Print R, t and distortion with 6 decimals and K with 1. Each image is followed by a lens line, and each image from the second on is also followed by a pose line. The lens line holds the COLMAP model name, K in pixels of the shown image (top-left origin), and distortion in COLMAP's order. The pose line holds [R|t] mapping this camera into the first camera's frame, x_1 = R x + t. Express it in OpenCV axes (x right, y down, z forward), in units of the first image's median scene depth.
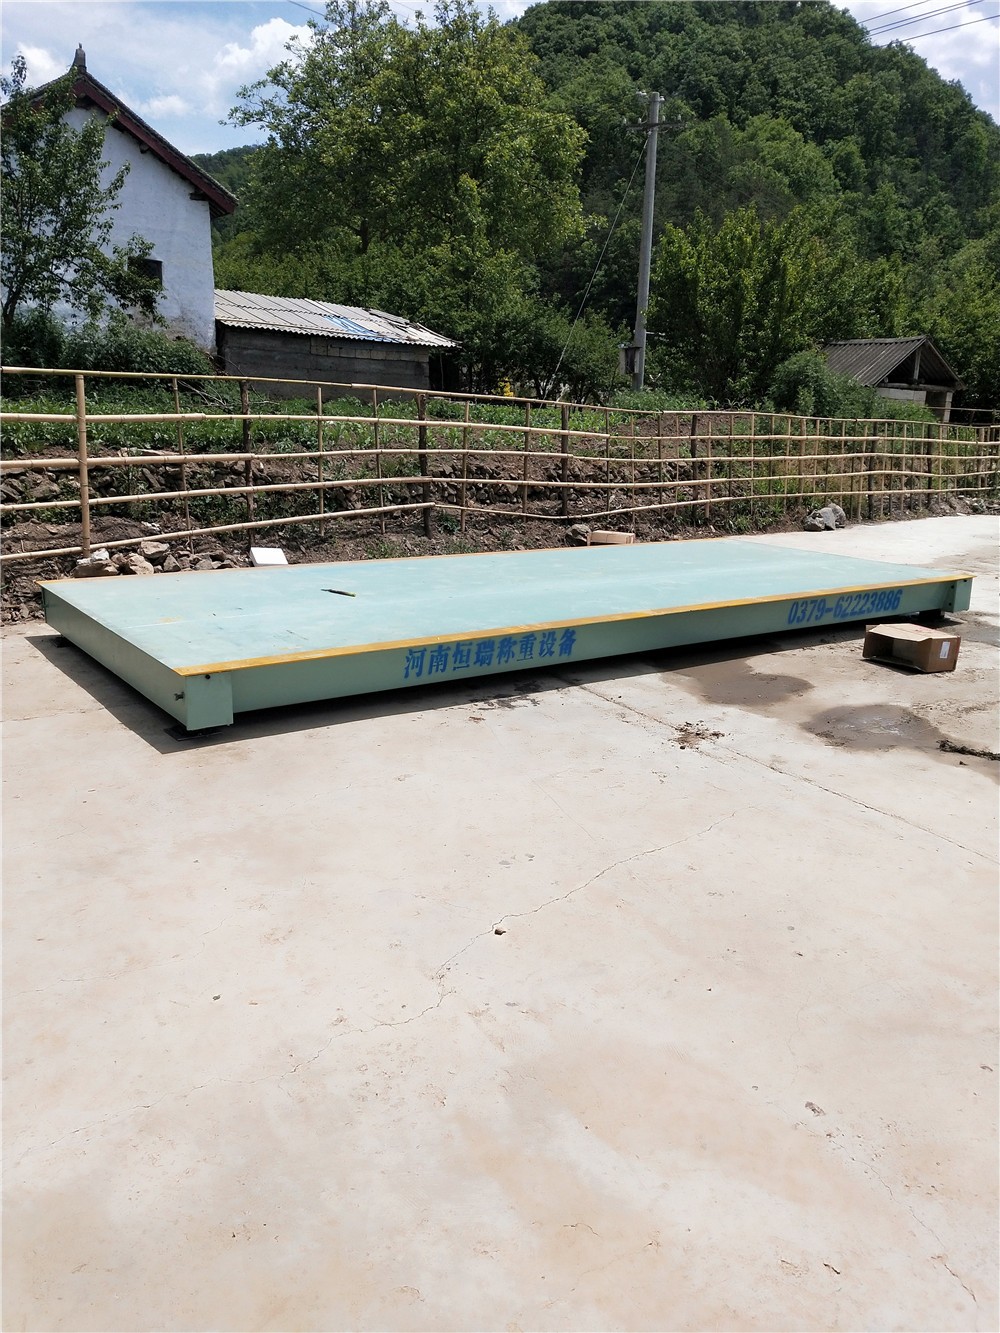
lens RADIAL K [[1045.8, 0, 502.3], [0, 1045.8, 708.4], [0, 0, 1]] dist [0.102160, -0.223312]
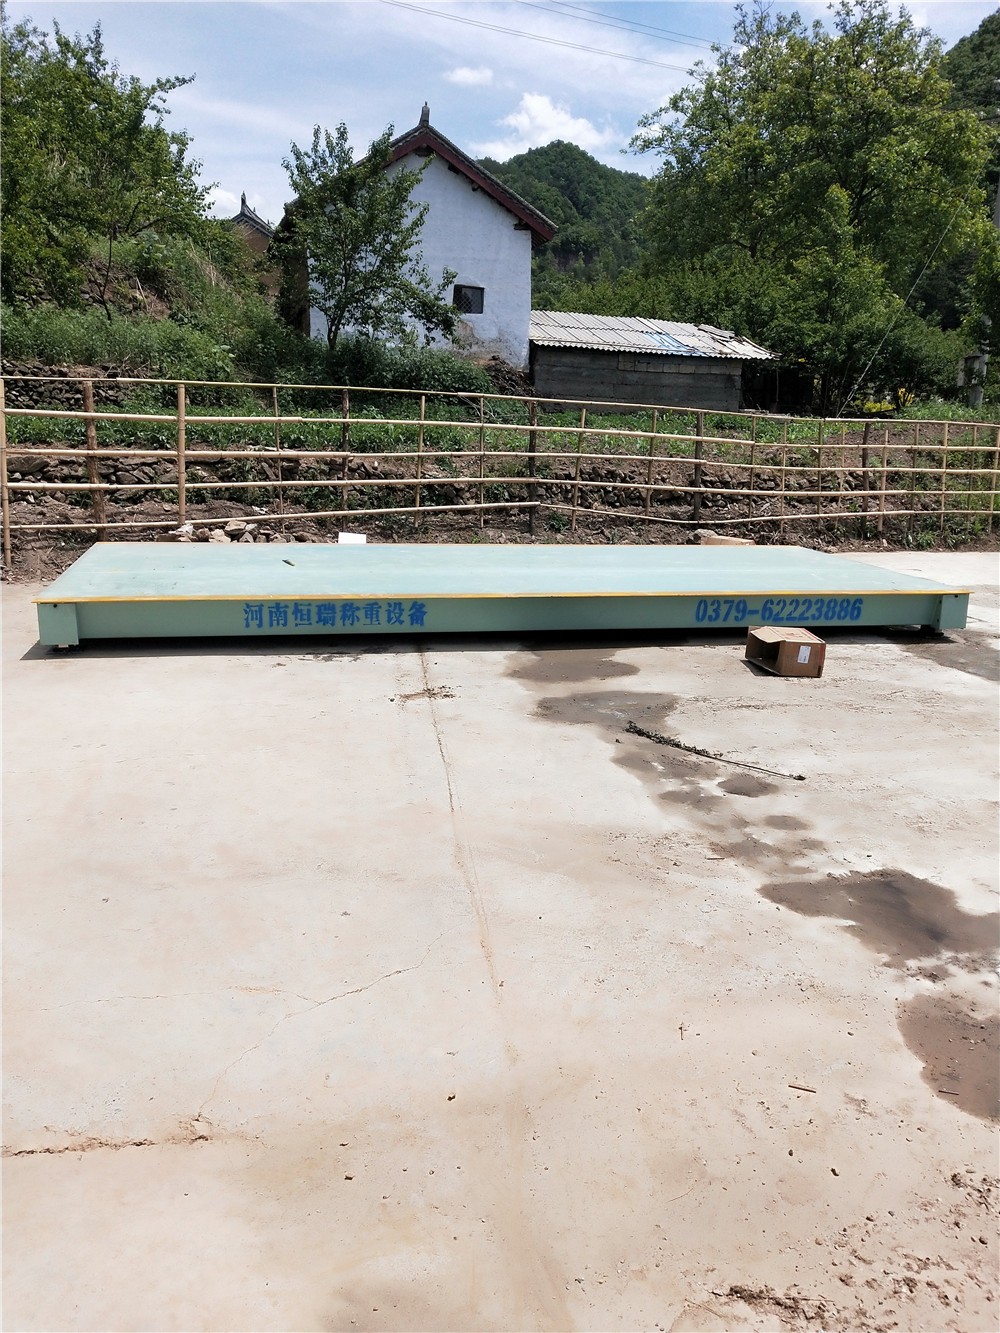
lens RADIAL K [[1045.8, 0, 502.3], [0, 1045.8, 708.4], [0, 0, 1]] dist [0.102160, -0.223312]
pose [[0.916848, 0.106270, -0.384832, 0.334915], [-0.112390, 0.993642, 0.006628, 0.011516], [0.383090, 0.037175, 0.922963, 0.000130]]
